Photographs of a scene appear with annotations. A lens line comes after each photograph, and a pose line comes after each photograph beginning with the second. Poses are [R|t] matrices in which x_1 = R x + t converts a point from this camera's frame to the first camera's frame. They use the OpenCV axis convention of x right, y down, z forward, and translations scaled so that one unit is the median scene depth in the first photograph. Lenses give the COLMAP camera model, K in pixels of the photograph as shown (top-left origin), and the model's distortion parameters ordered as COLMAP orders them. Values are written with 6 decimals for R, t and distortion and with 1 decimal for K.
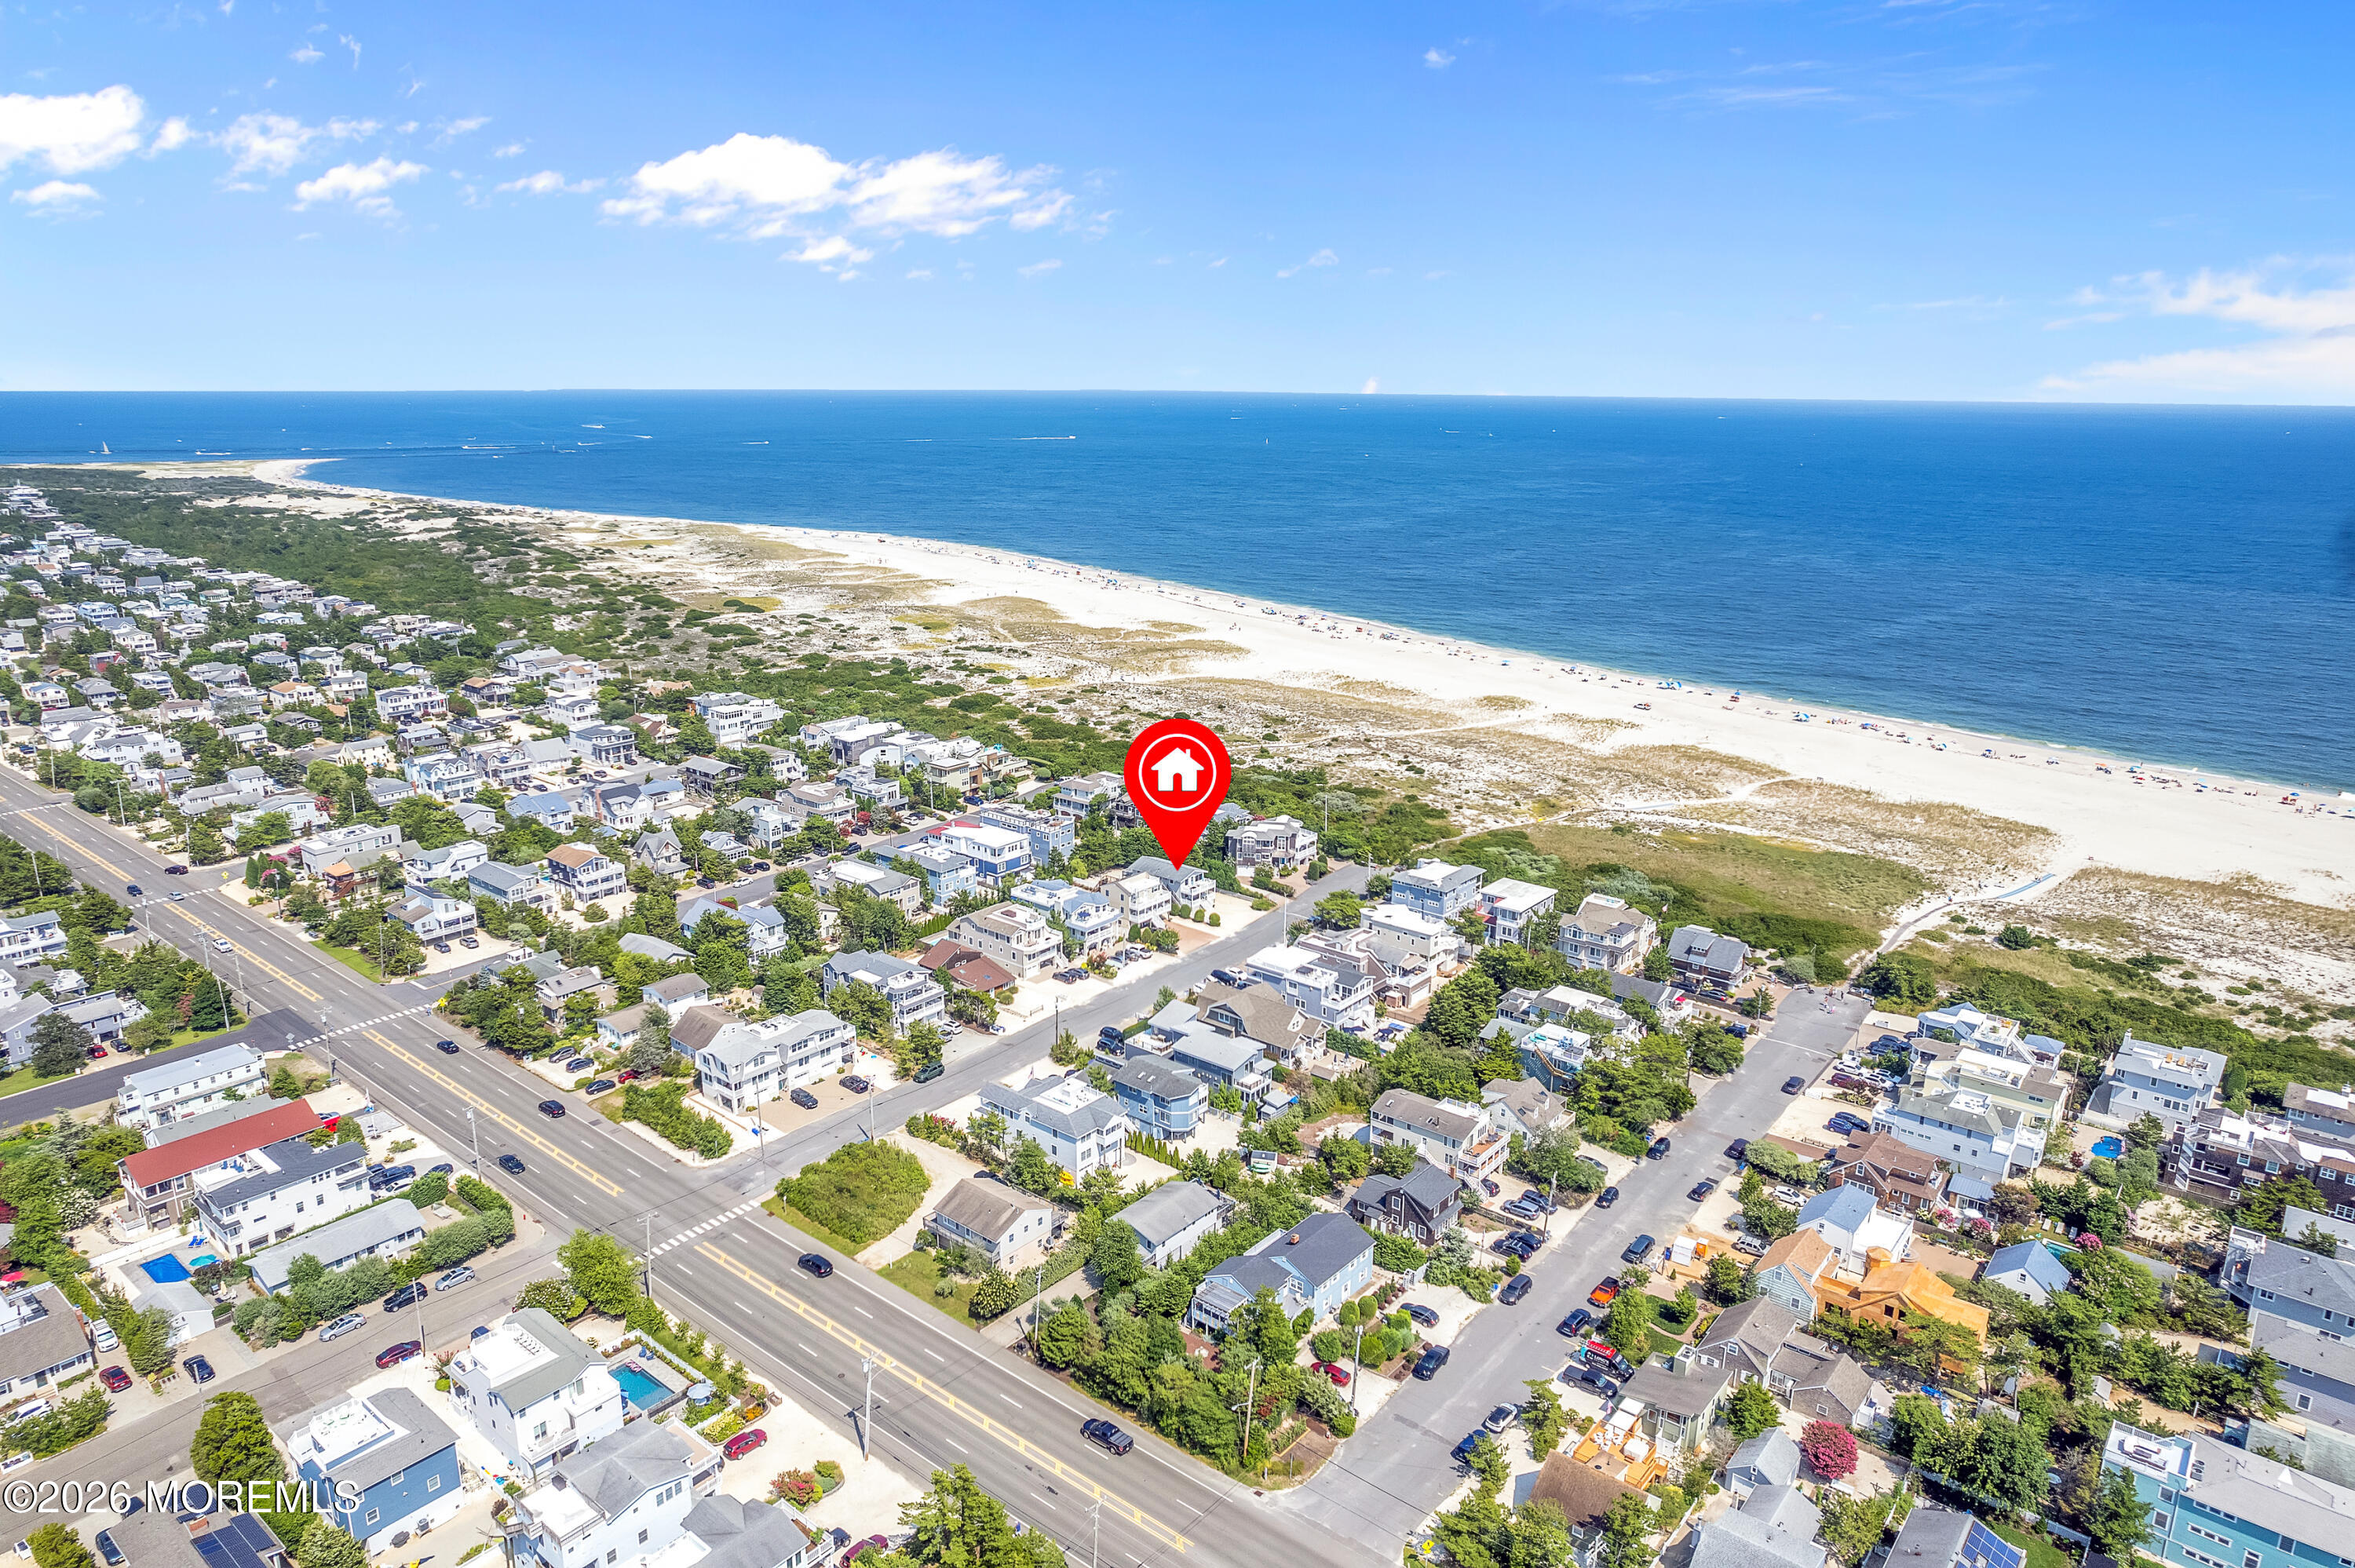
lens RADIAL K [[1506.4, 0, 1177.5], [0, 1506.4, 784.0], [0, 0, 1]] dist [-0.069251, 0.062532]
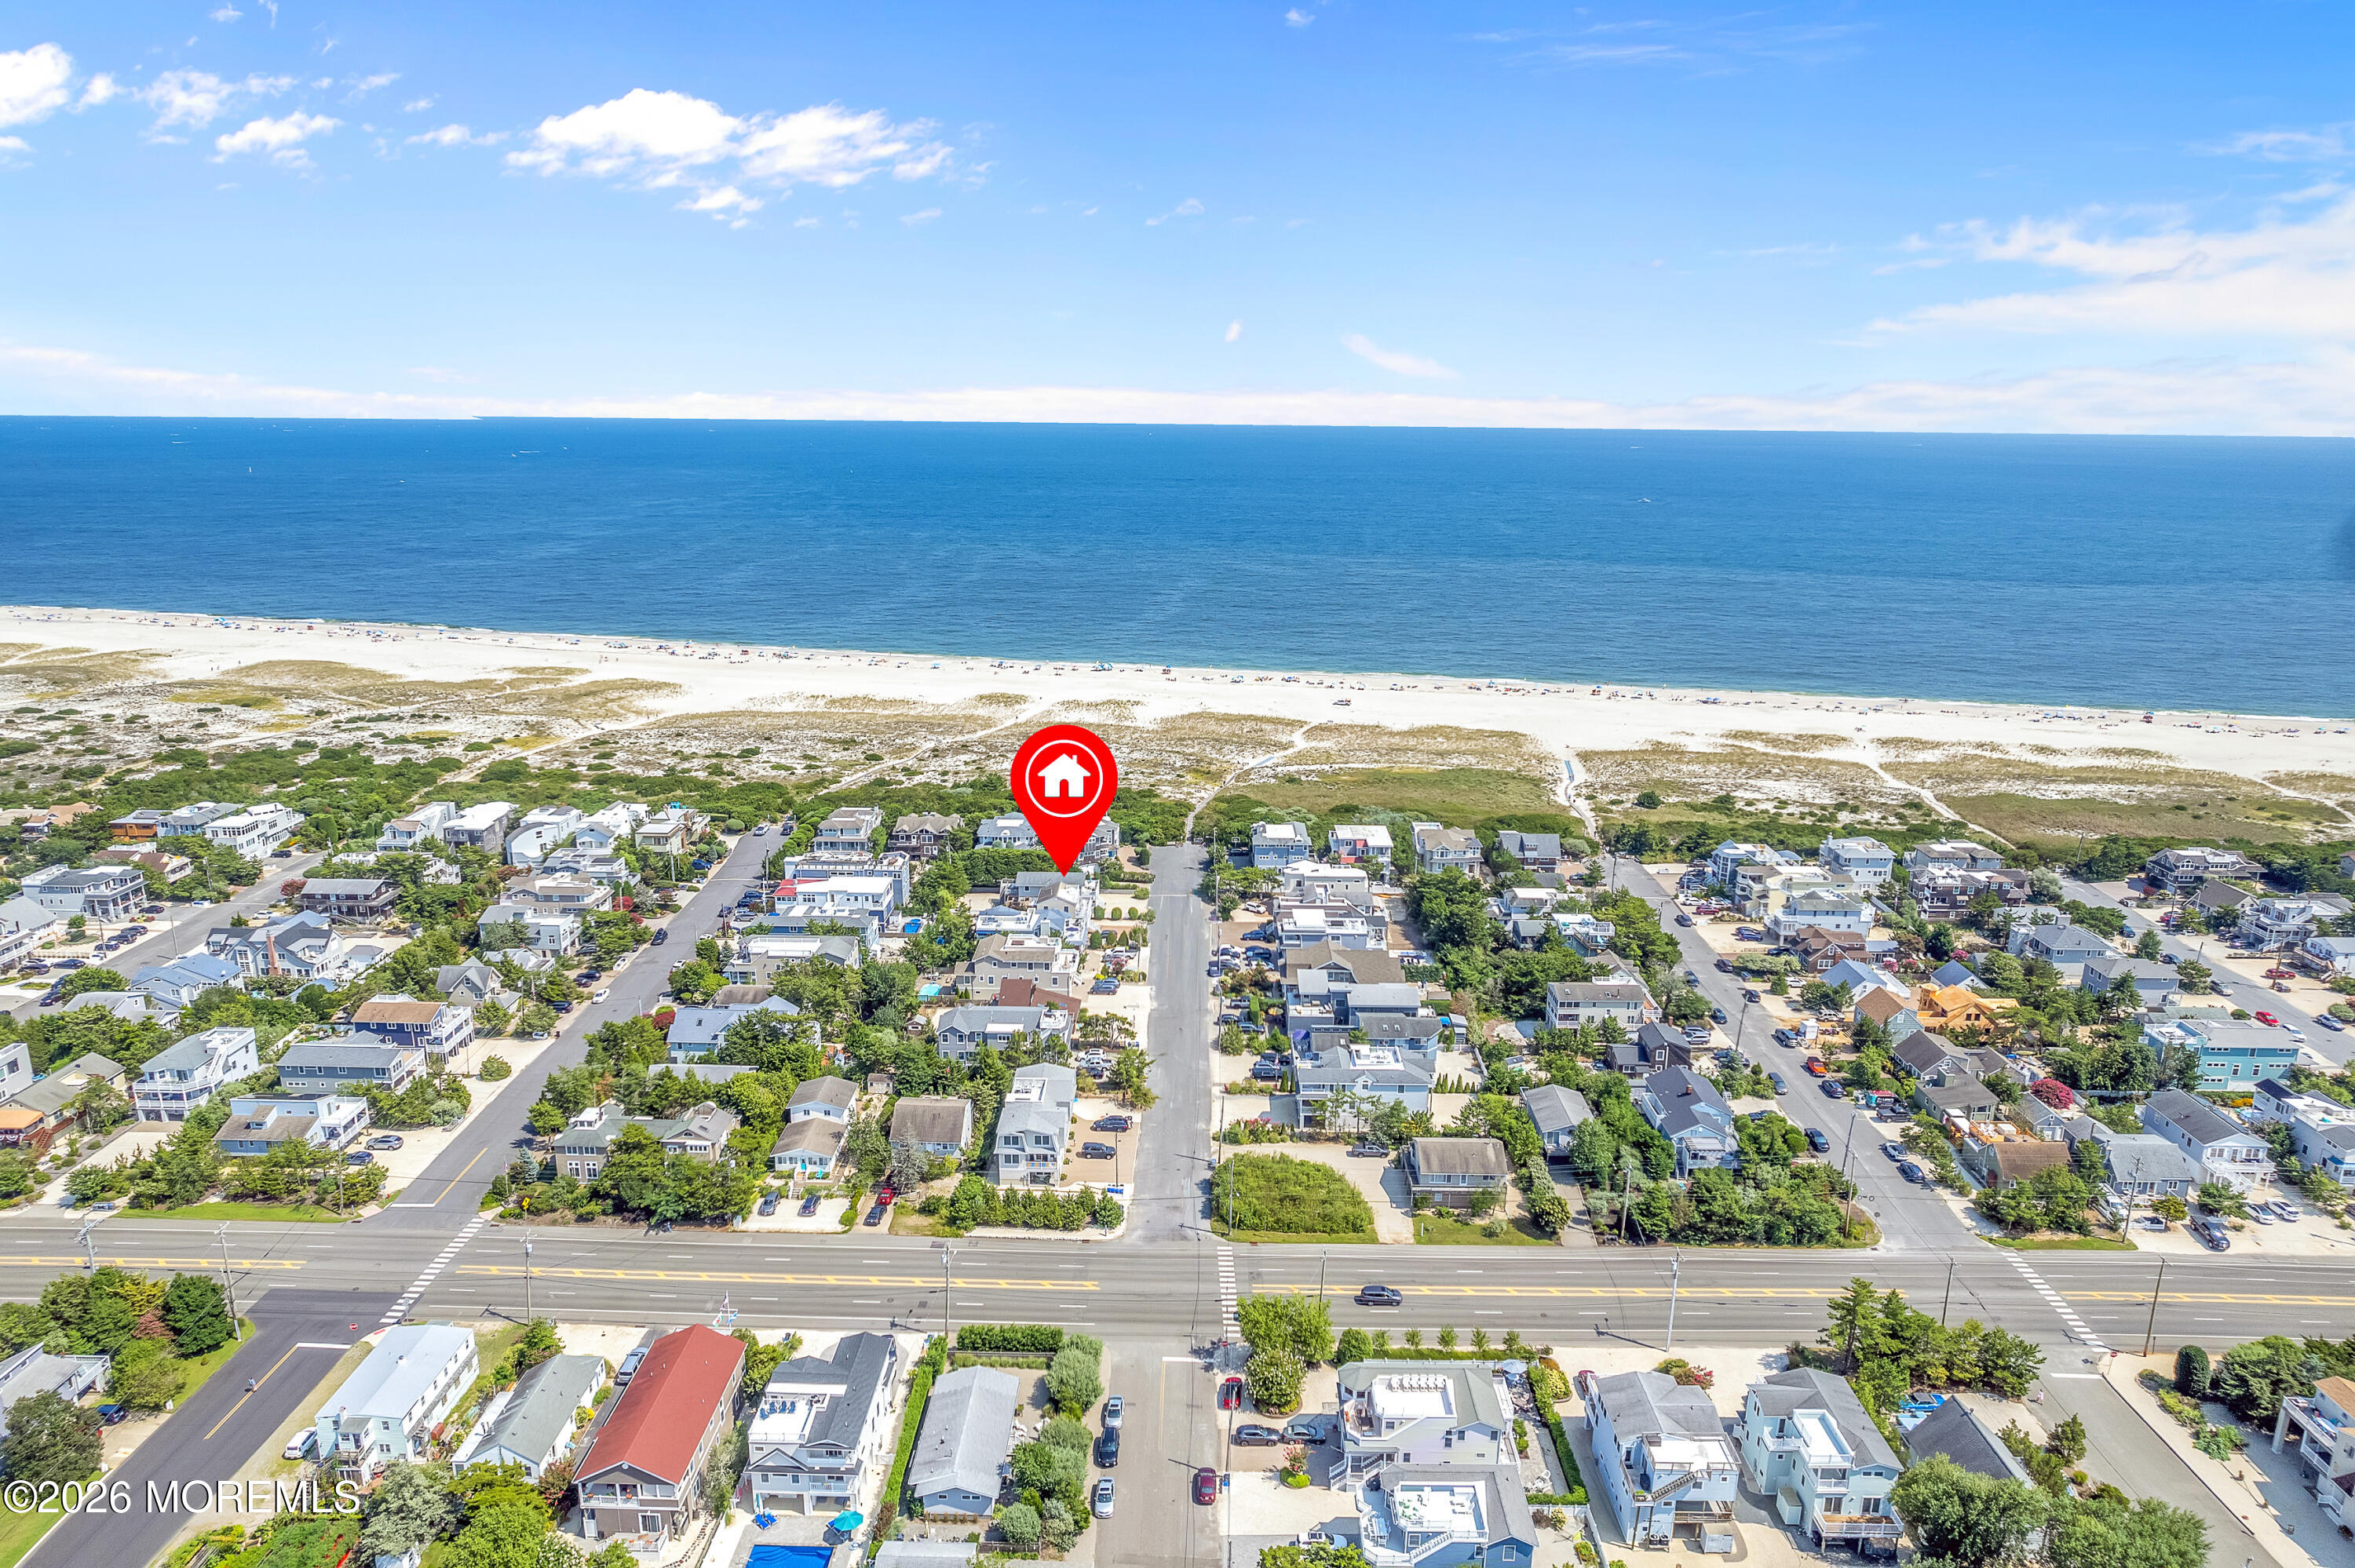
lens RADIAL K [[1506.4, 0, 1177.5], [0, 1506.4, 784.0], [0, 0, 1]] dist [-0.069251, 0.062532]
pose [[0.781656, -0.153951, 0.604411, -0.535201], [0.159096, 0.986216, 0.045450, -0.038128], [-0.603077, 0.060633, 0.795375, 0.143700]]
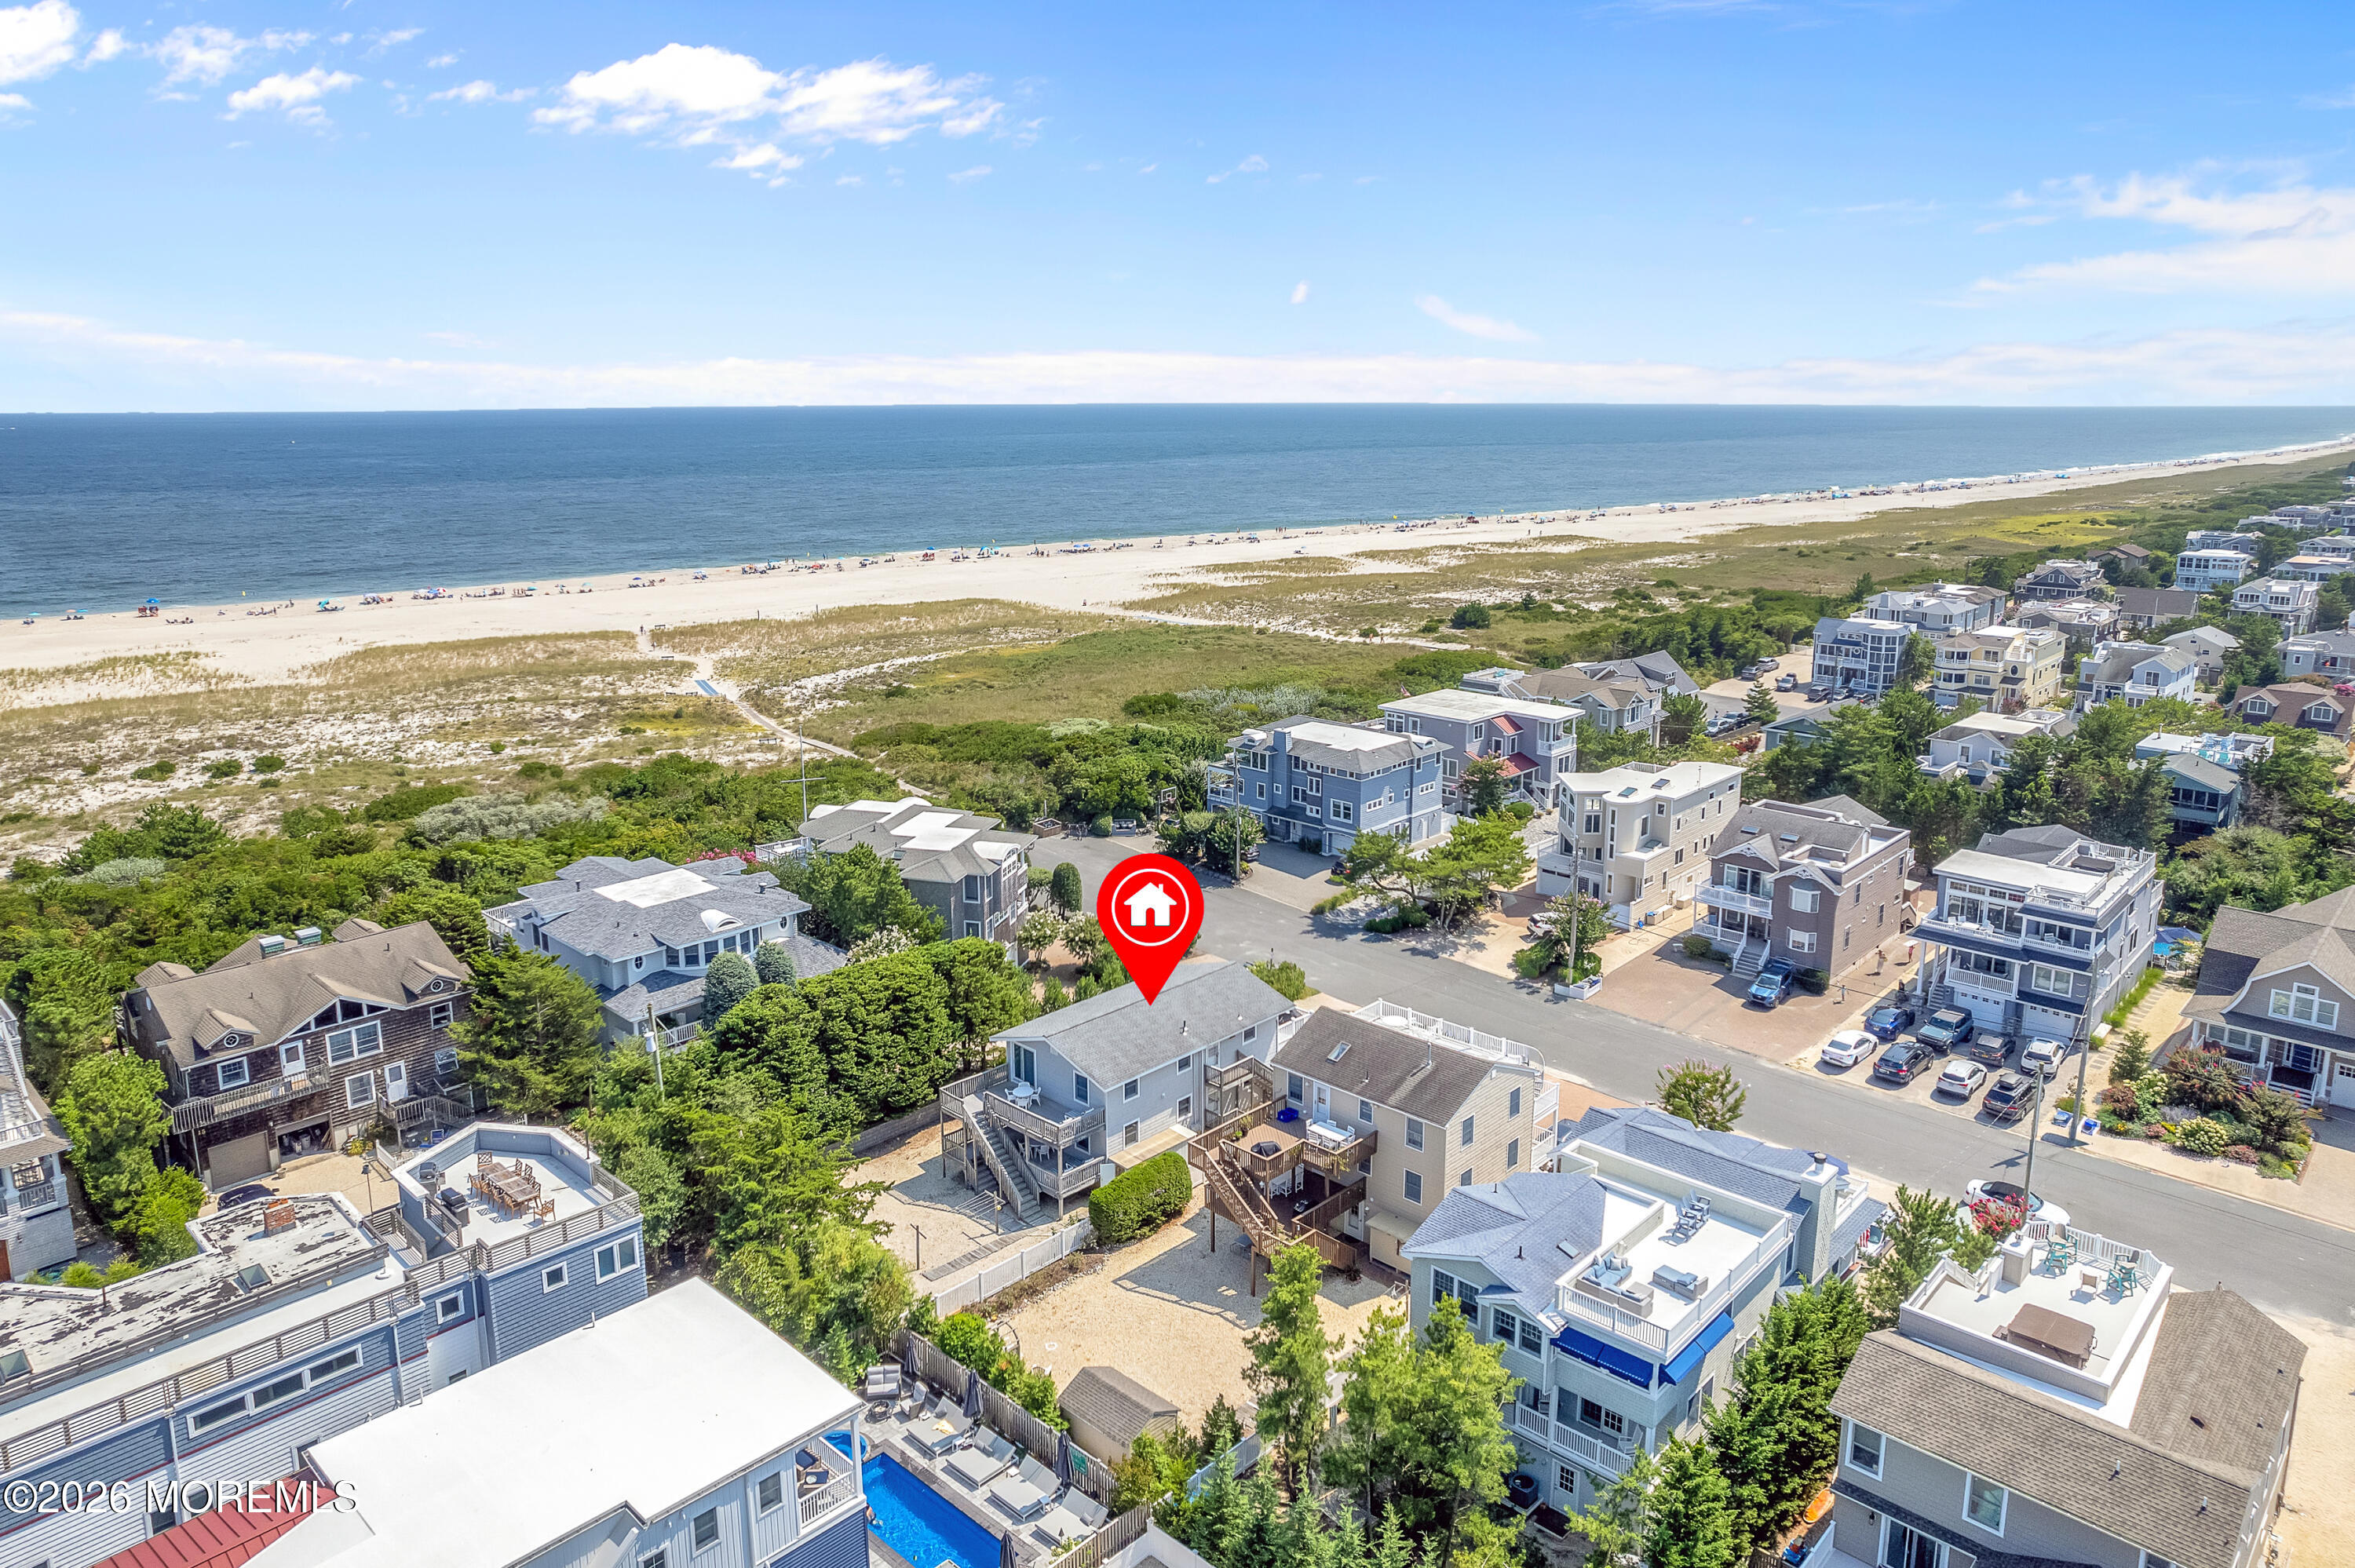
lens RADIAL K [[1522.1, 0, 1179.5], [0, 1522.1, 729.3], [0, 0, 1]] dist [-0.002206, -0.000238]
pose [[0.067447, -0.218573, 0.973487, -0.250307], [0.258795, 0.946147, 0.194504, -0.040797], [-0.963575, 0.238815, 0.120380, 0.943800]]
